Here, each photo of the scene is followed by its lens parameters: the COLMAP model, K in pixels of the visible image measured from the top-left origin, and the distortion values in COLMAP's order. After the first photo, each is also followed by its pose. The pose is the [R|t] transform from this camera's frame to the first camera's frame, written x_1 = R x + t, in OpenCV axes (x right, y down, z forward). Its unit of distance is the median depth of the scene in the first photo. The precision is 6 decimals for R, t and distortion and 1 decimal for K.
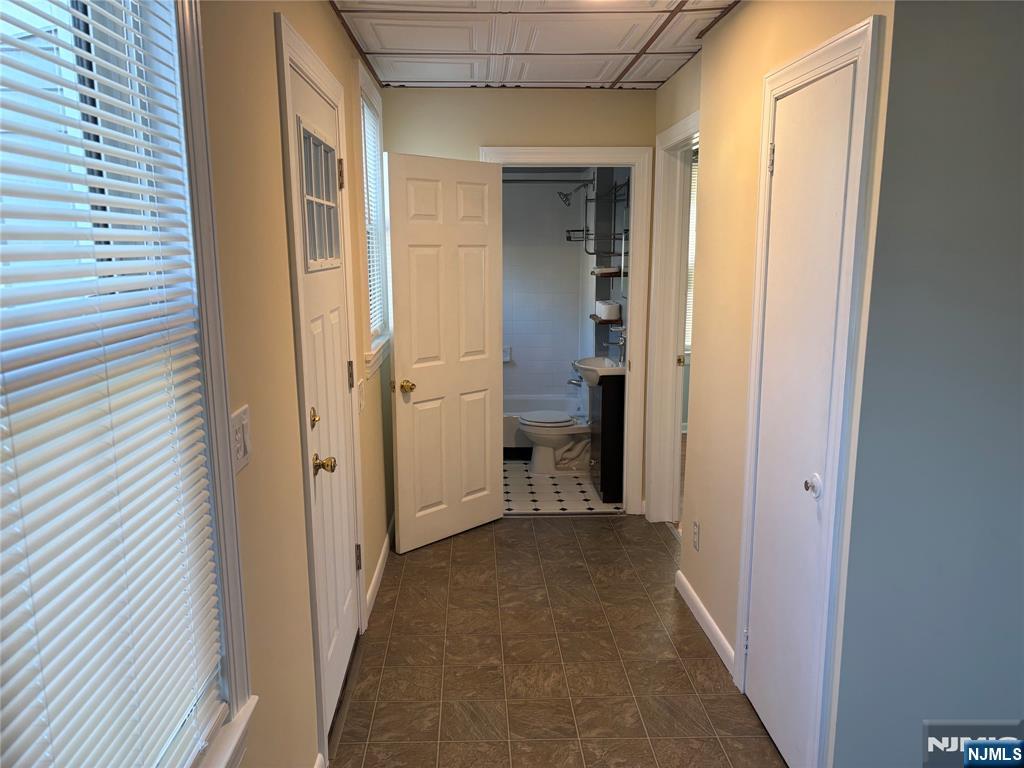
lens RADIAL K [[757.2, 0, 512.0], [0, 757.2, 384.0], [0, 0, 1]] dist [0.001831, 0.000463]
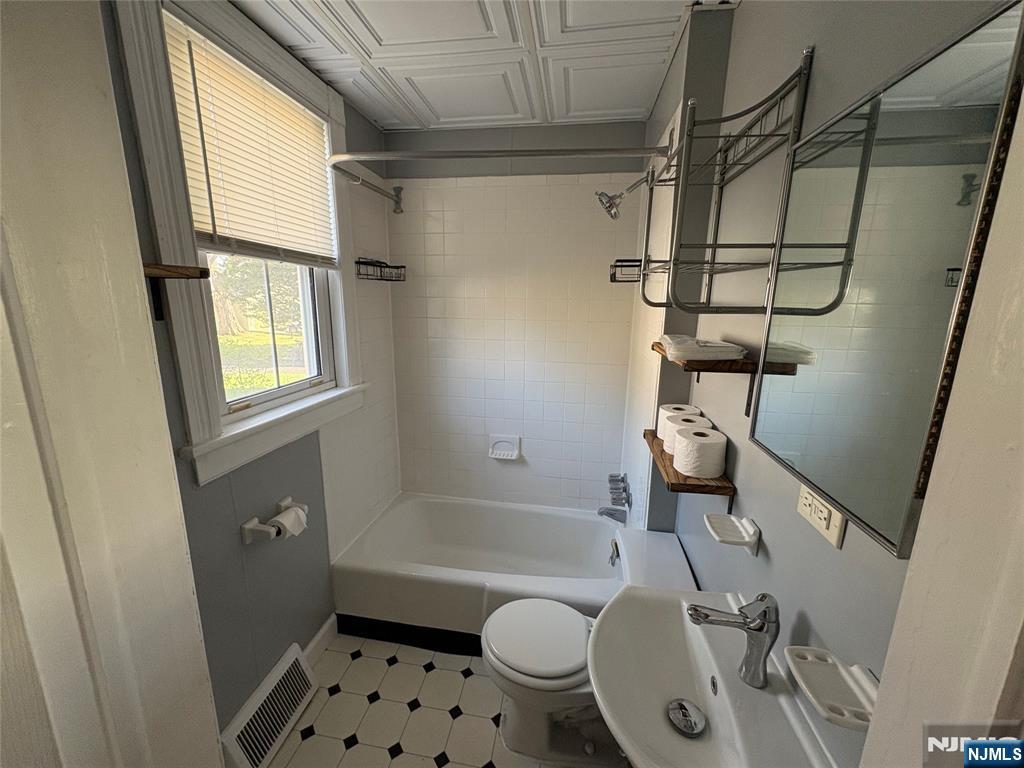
lens RADIAL K [[408.9, 0, 512.0], [0, 408.9, 384.0], [0, 0, 1]] dist [-0.000671, -0.000042]
pose [[0.980119, 0.061640, -0.188592, 0.067595], [-0.056520, 0.997875, 0.032411, -0.124739], [0.190189, -0.021107, 0.981521, 0.722676]]
